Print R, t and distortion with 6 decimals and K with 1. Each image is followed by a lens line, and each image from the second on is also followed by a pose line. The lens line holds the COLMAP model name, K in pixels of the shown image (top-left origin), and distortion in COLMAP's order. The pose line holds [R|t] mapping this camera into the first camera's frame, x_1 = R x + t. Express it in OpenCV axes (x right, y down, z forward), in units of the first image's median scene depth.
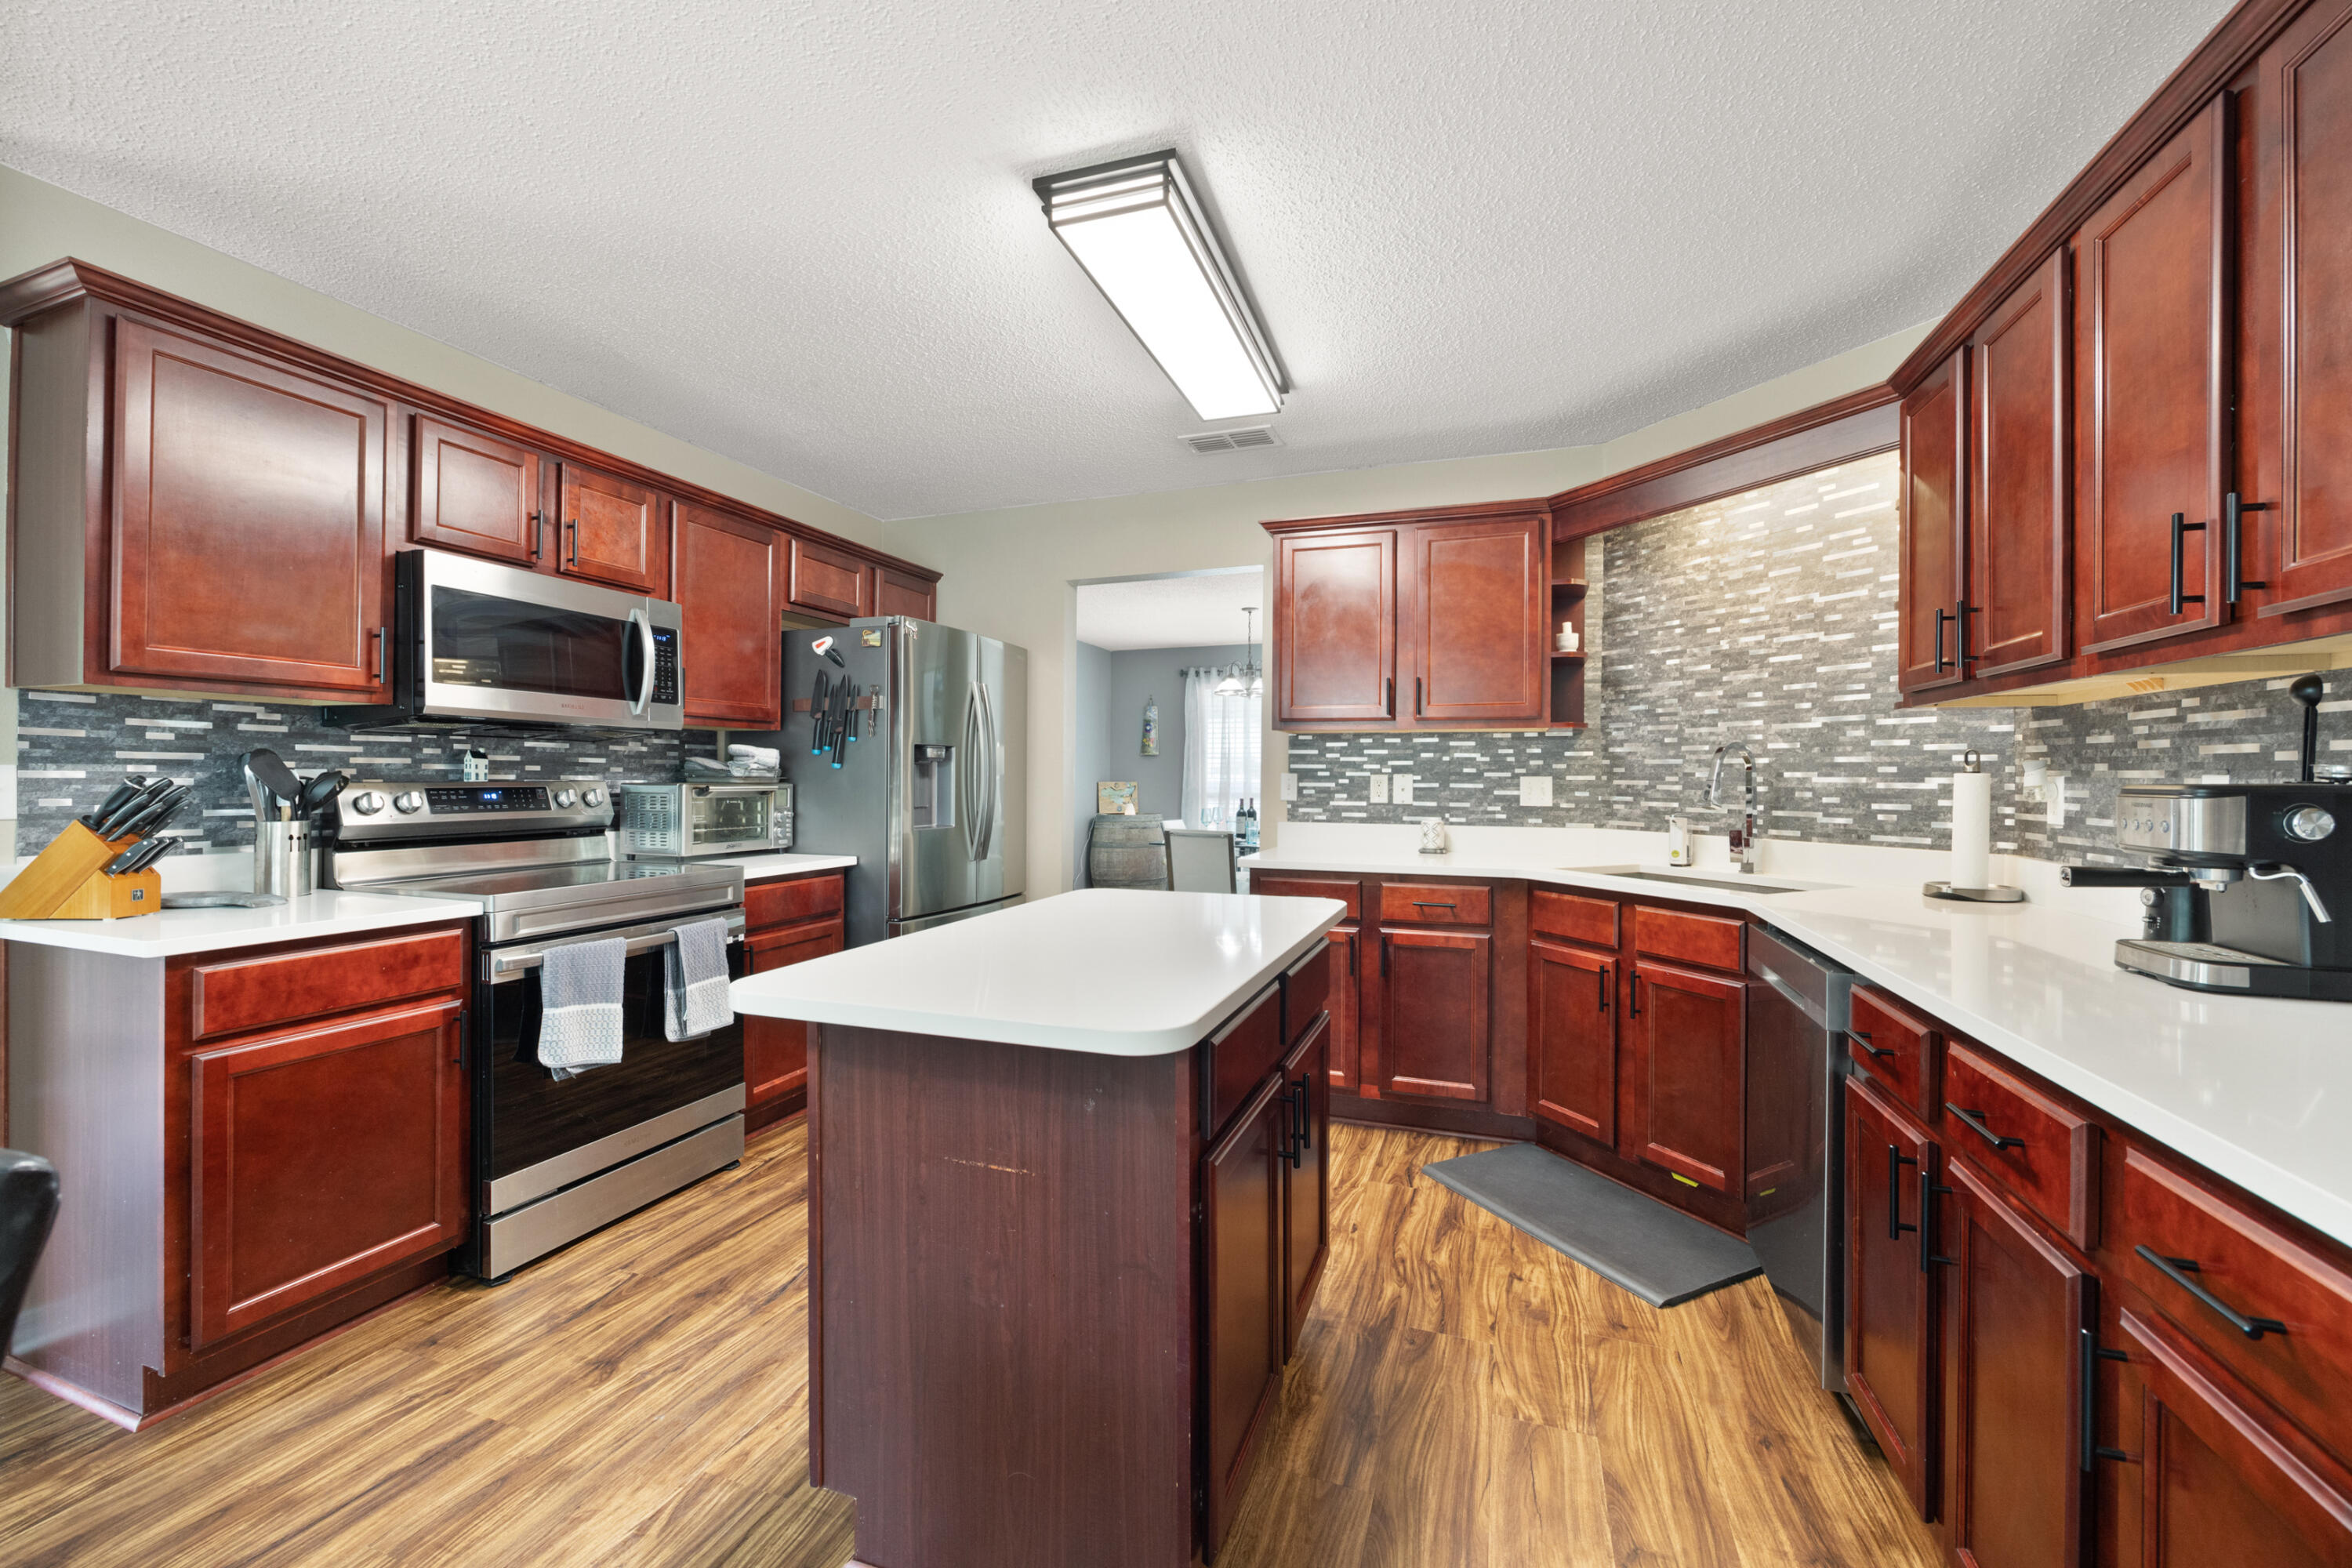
lens RADIAL K [[939.3, 0, 1171.9], [0, 939.3, 775.4], [0, 0, 1]] dist [0.002556, -0.000174]
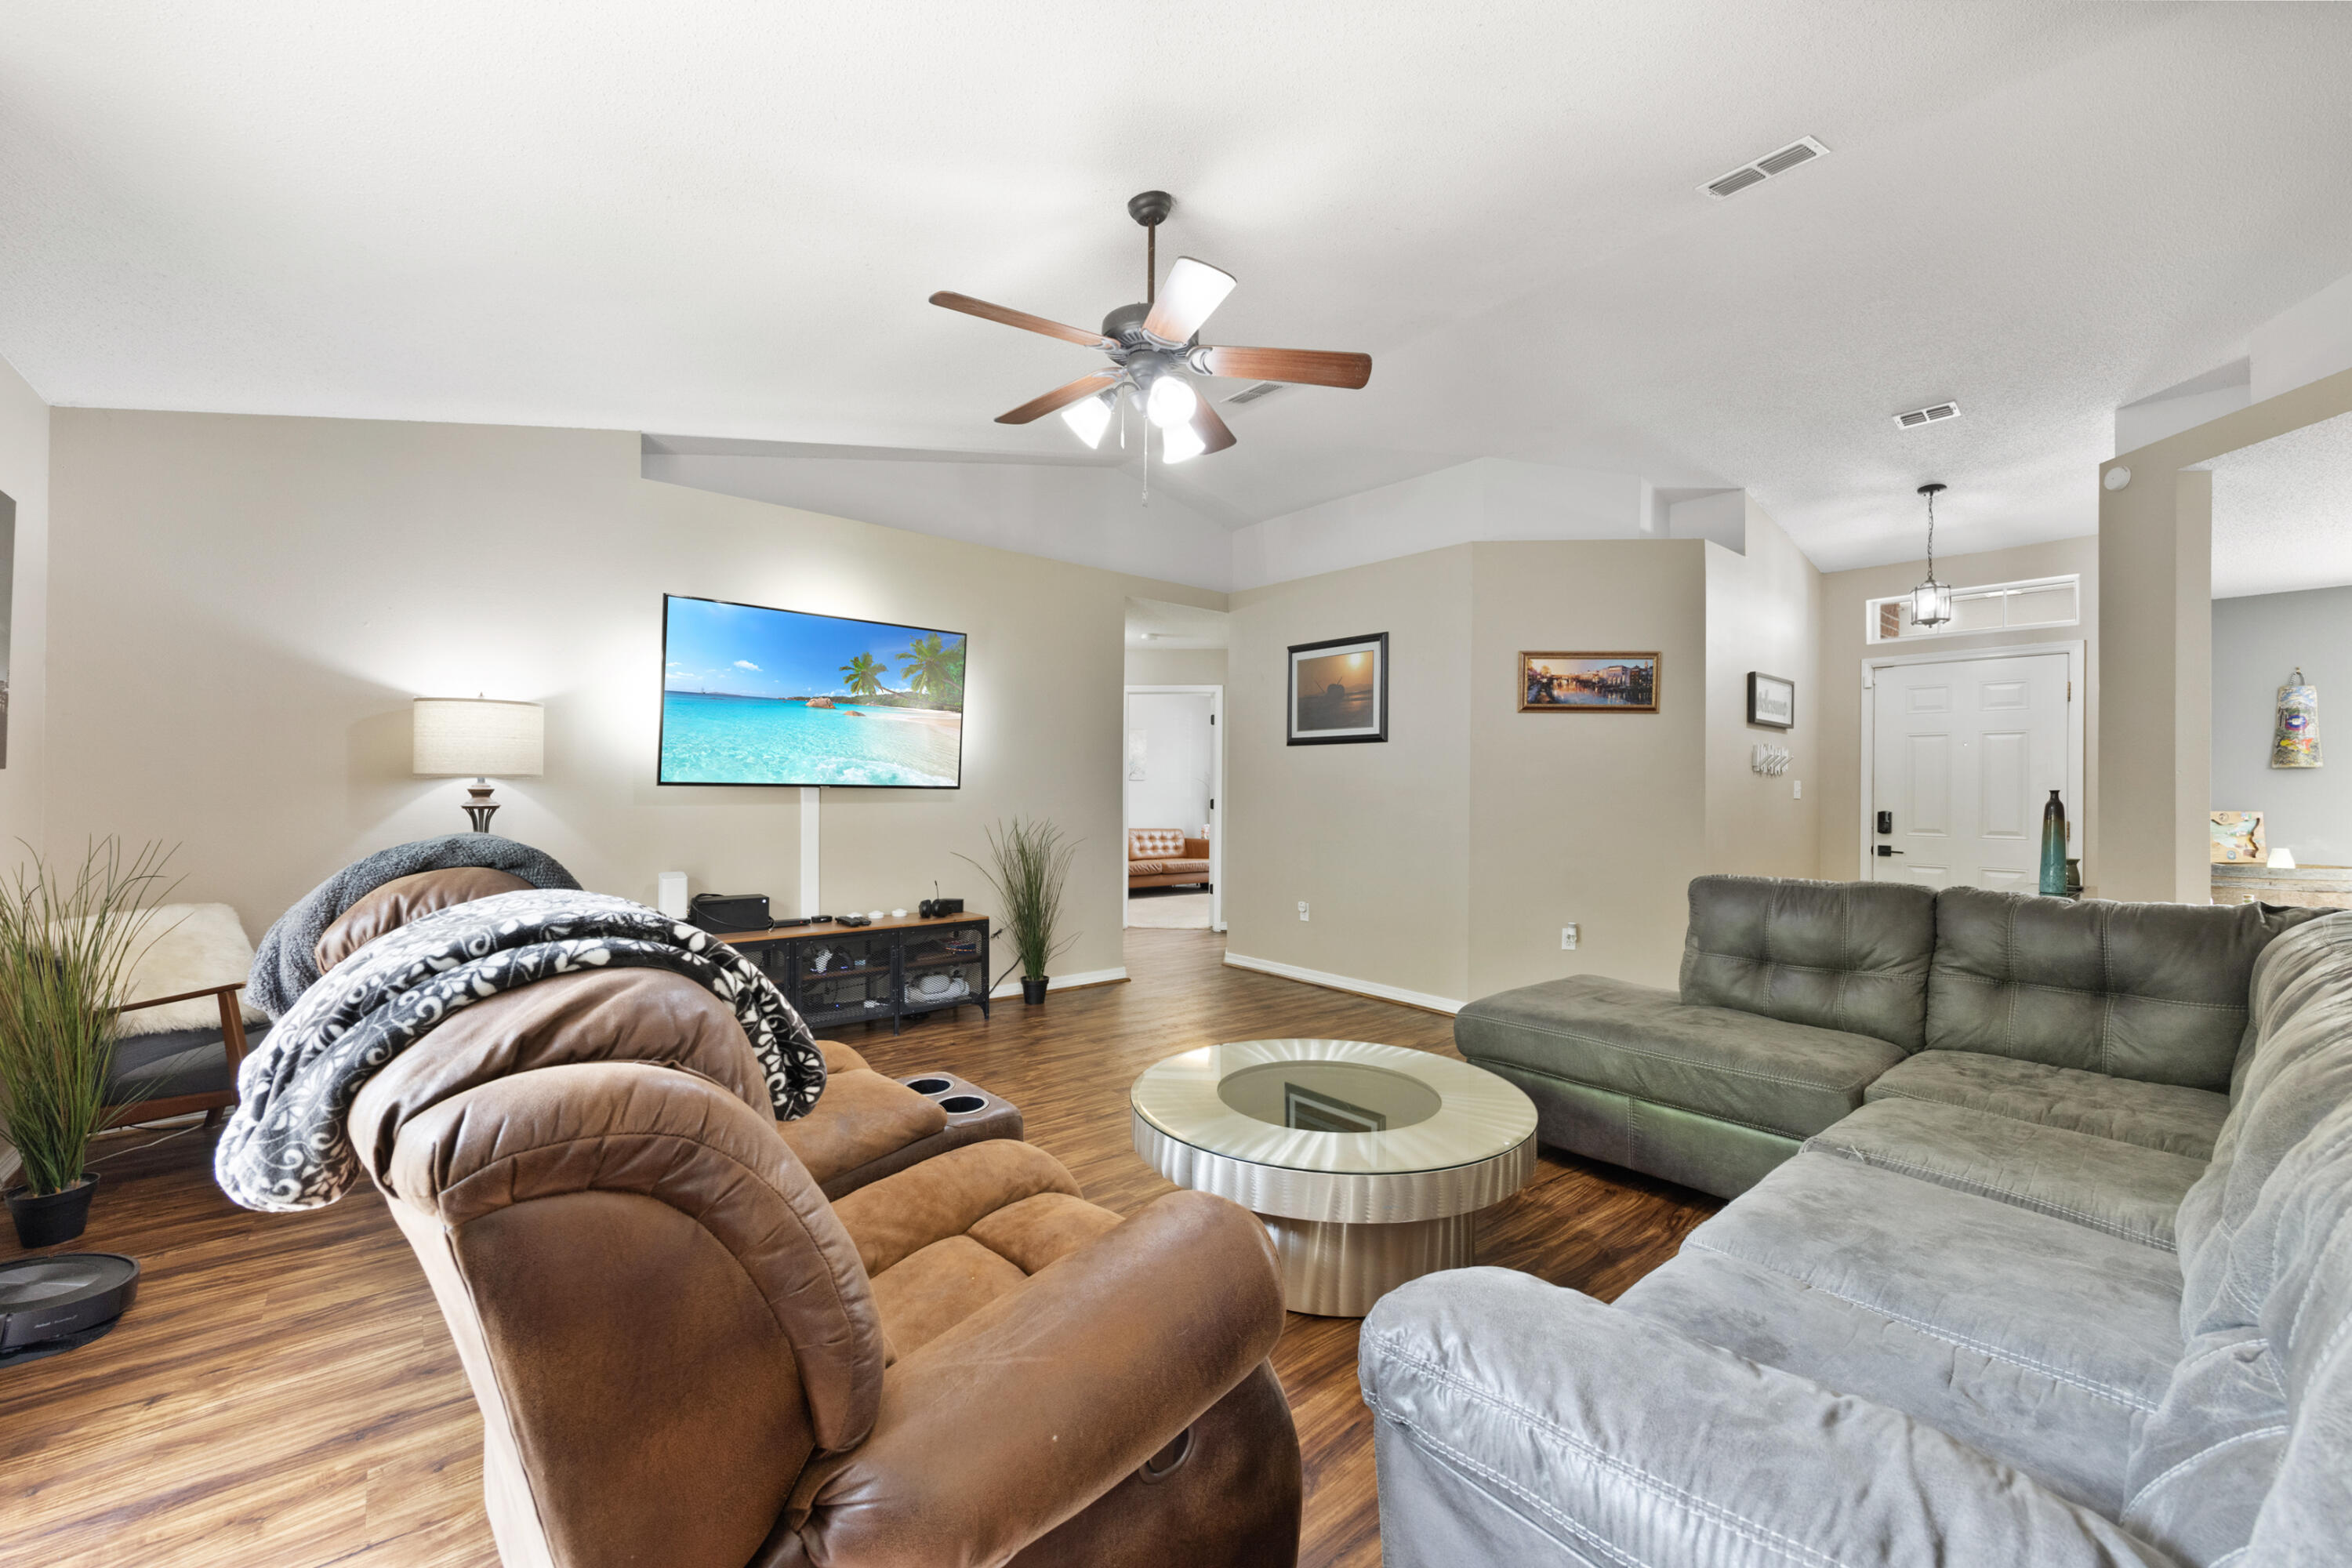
lens RADIAL K [[939.3, 0, 1180.6], [0, 939.3, 778.4], [0, 0, 1]] dist [0.002556, -0.000174]
pose [[0.867270, -0.002333, -0.497833, -1.097391], [-0.005721, 0.999876, -0.014651, -0.005900], [0.497806, 0.015554, 0.867149, 0.410773]]
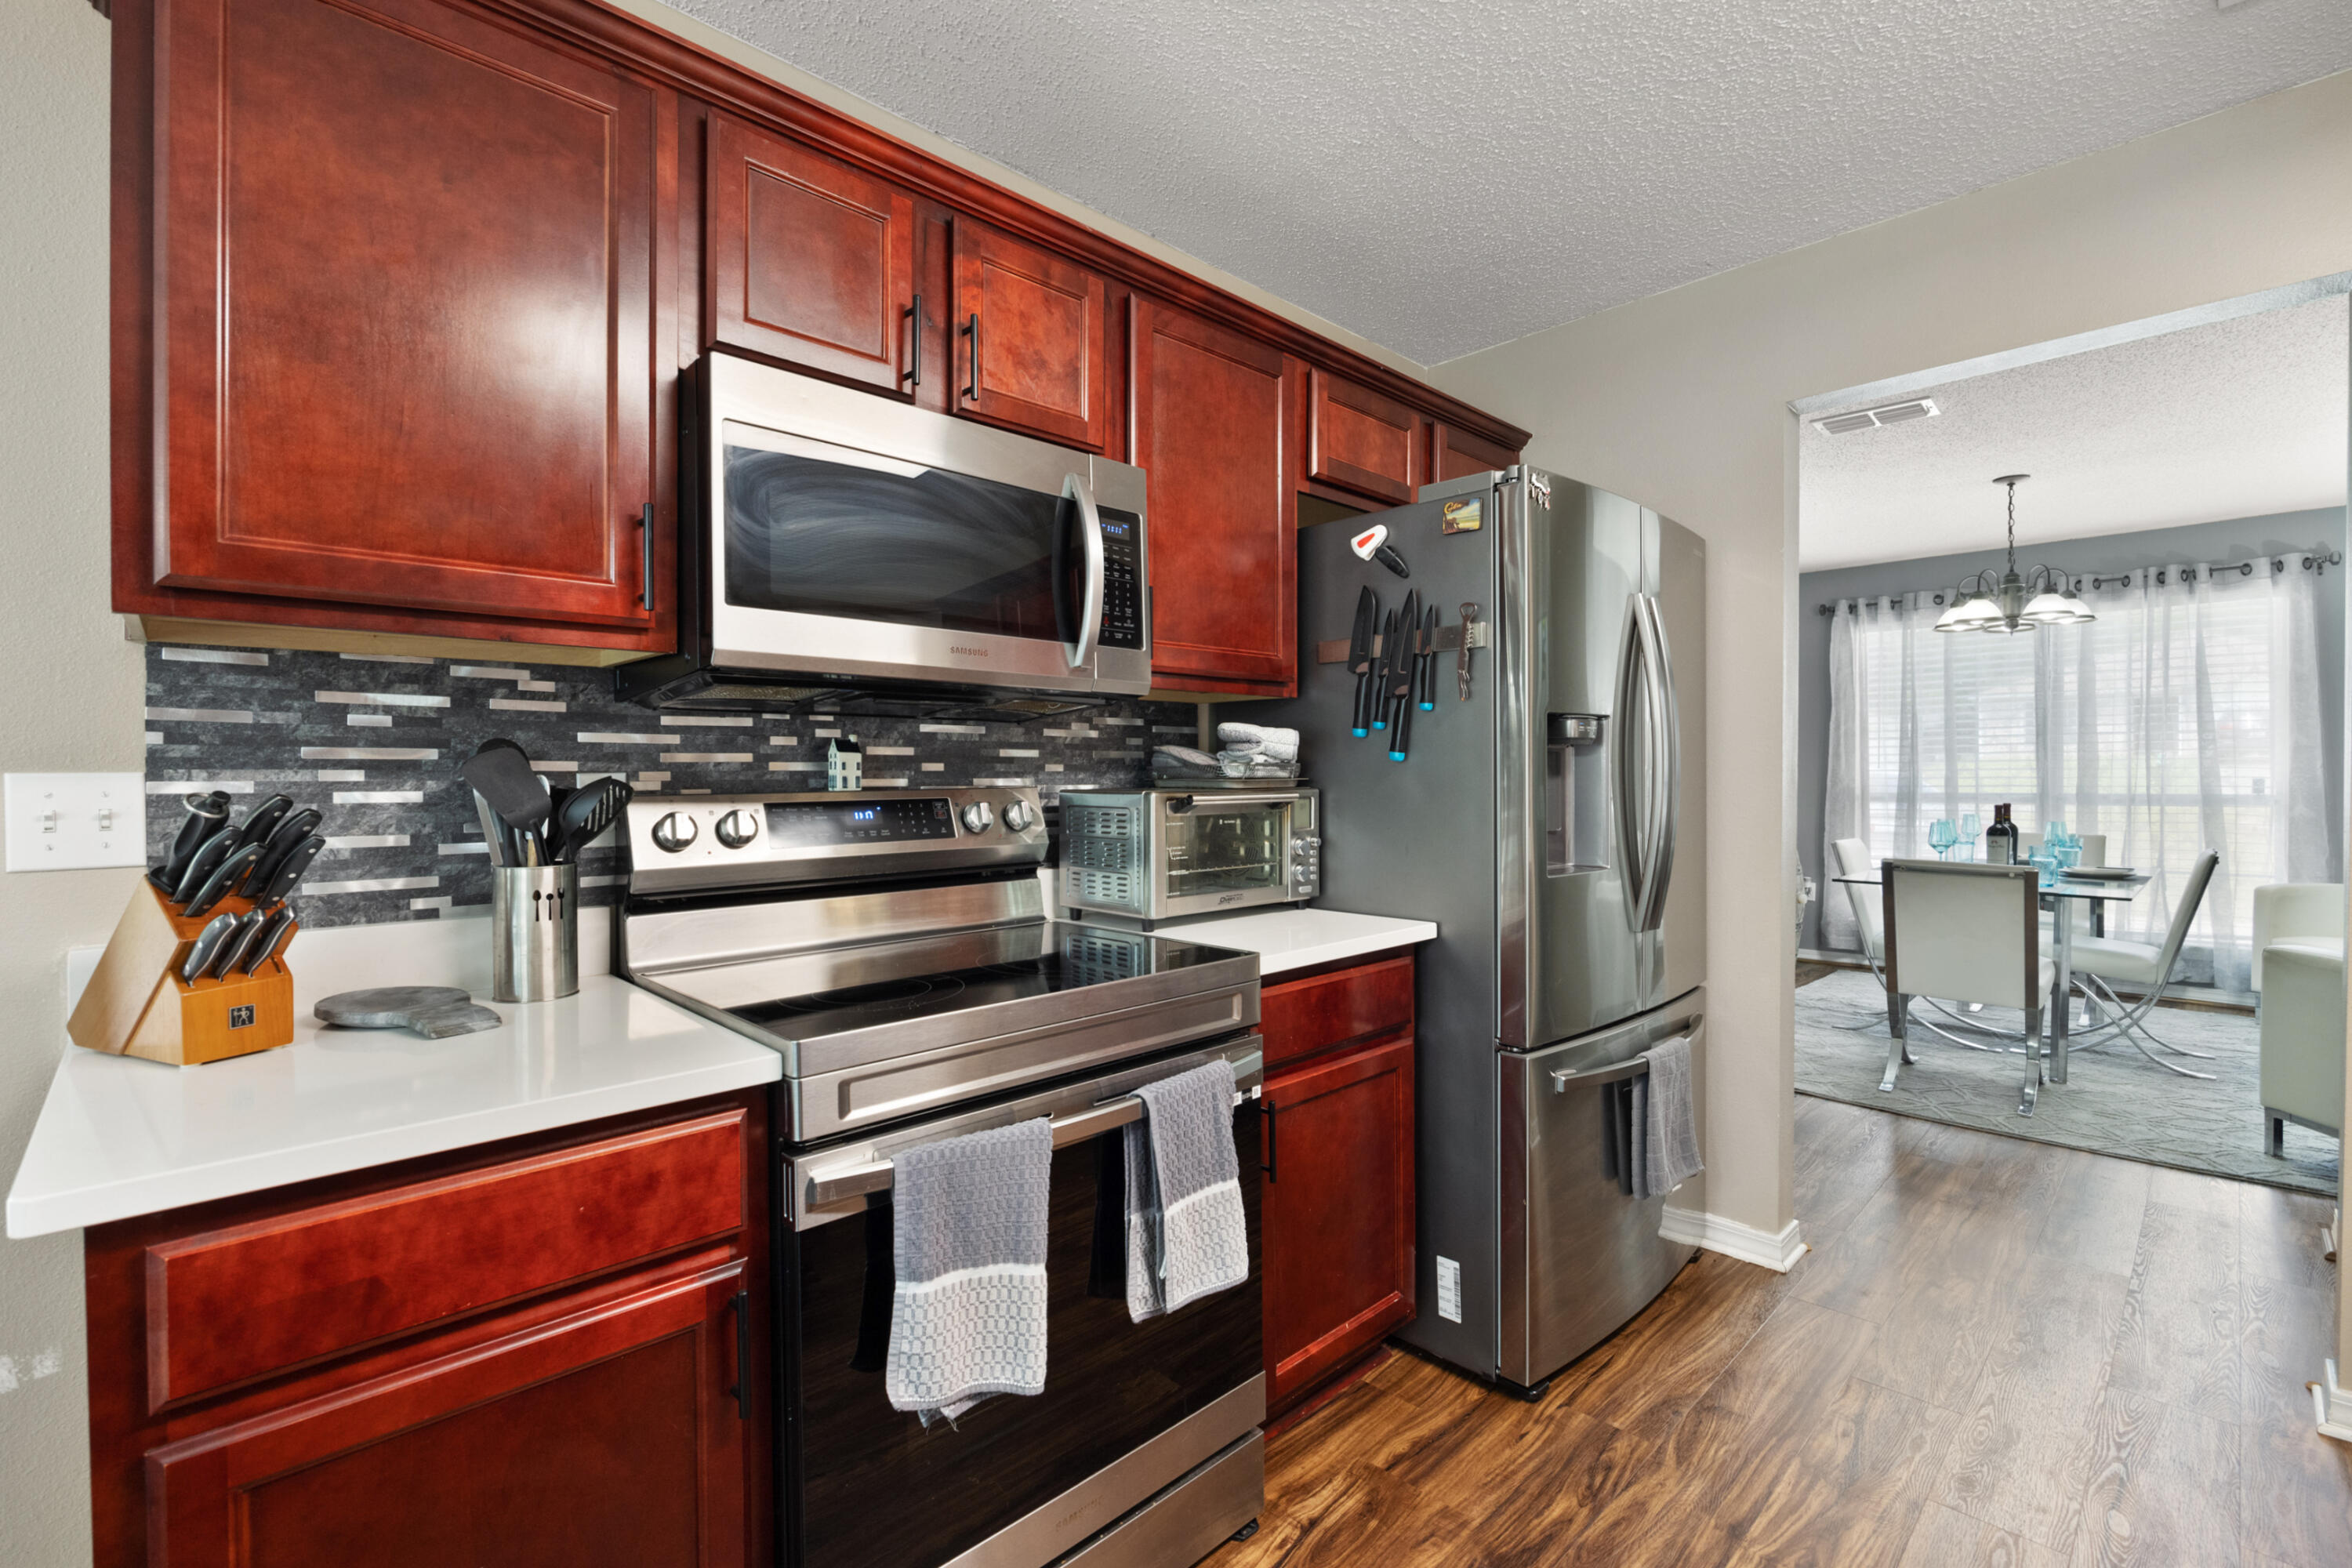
lens RADIAL K [[1054.4, 0, 1182.0], [0, 1054.4, 773.2], [0, 0, 1]] dist [-0.003837, 0.001263]
pose [[0.902947, -0.008824, -0.429662, -0.248109], [0.010450, 0.999944, 0.001425, -0.003275], [0.429625, -0.005777, 0.902989, 0.467821]]
